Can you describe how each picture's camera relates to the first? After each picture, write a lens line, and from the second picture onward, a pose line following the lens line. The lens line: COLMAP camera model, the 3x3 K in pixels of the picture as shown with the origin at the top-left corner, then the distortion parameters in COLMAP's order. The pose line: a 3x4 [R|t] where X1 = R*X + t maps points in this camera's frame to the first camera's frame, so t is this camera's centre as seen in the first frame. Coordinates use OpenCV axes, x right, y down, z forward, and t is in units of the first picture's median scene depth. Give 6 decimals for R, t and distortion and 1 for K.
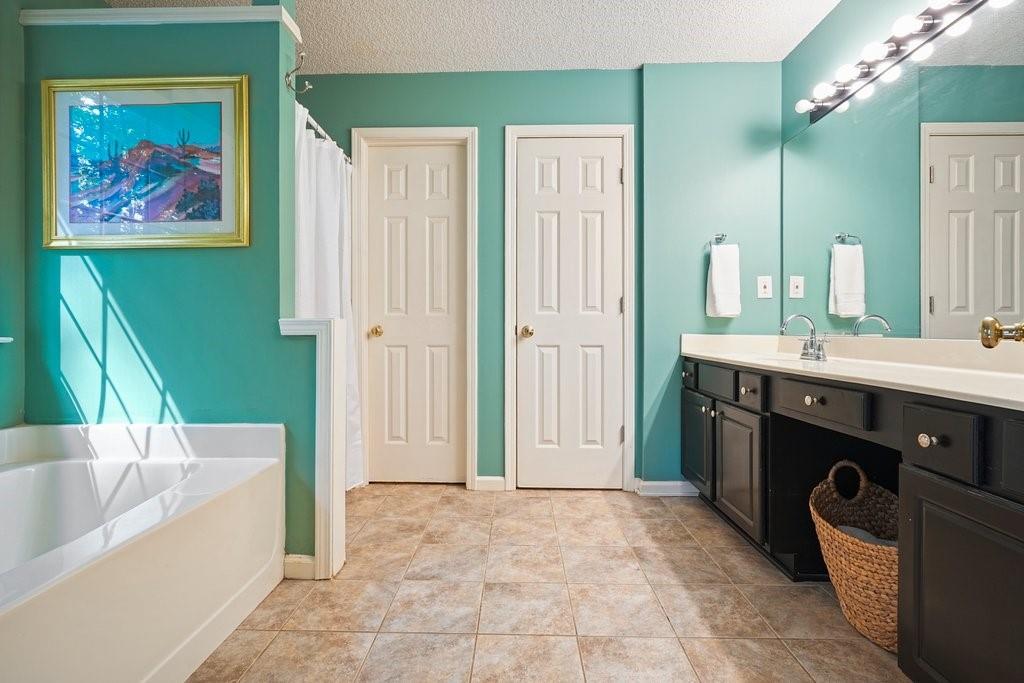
lens RADIAL K [[528.8, 0, 555.0], [0, 528.8, 324.8], [0, 0, 1]] dist [-0.012774, 0.006485]
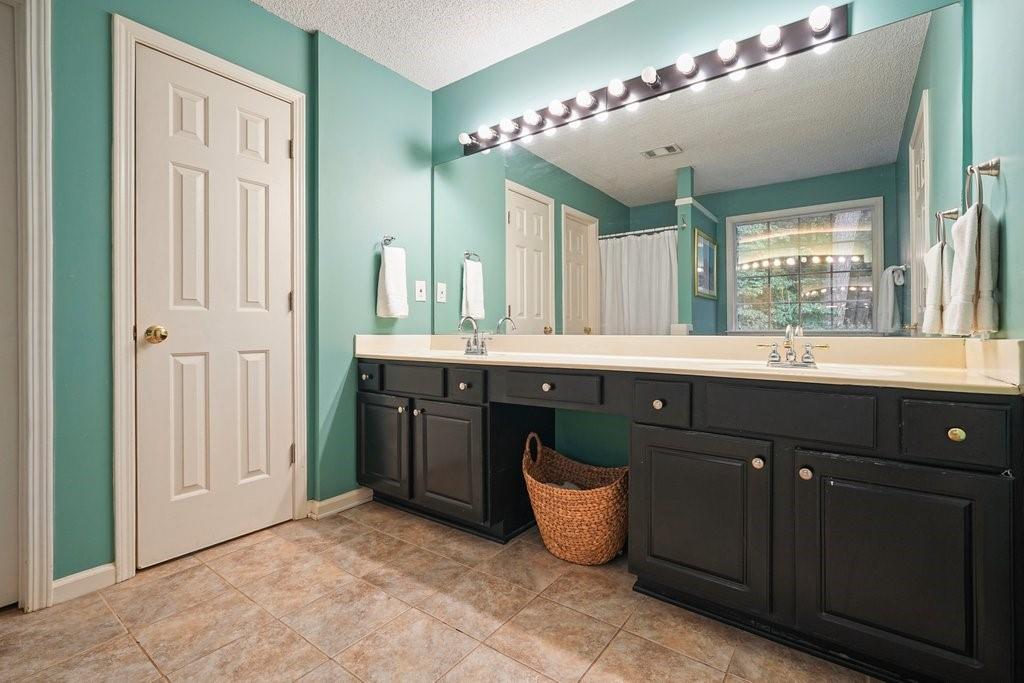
lens RADIAL K [[456.8, 0, 546.5], [0, 456.8, 326.2], [0, 0, 1]] dist [-0.010503, 0.003462]
pose [[0.576141, 0.000687, 0.817350, -0.269817], [-0.000202, 1.000000, -0.000698, 0.002689], [-0.817350, 0.000237, 0.576141, 0.284559]]
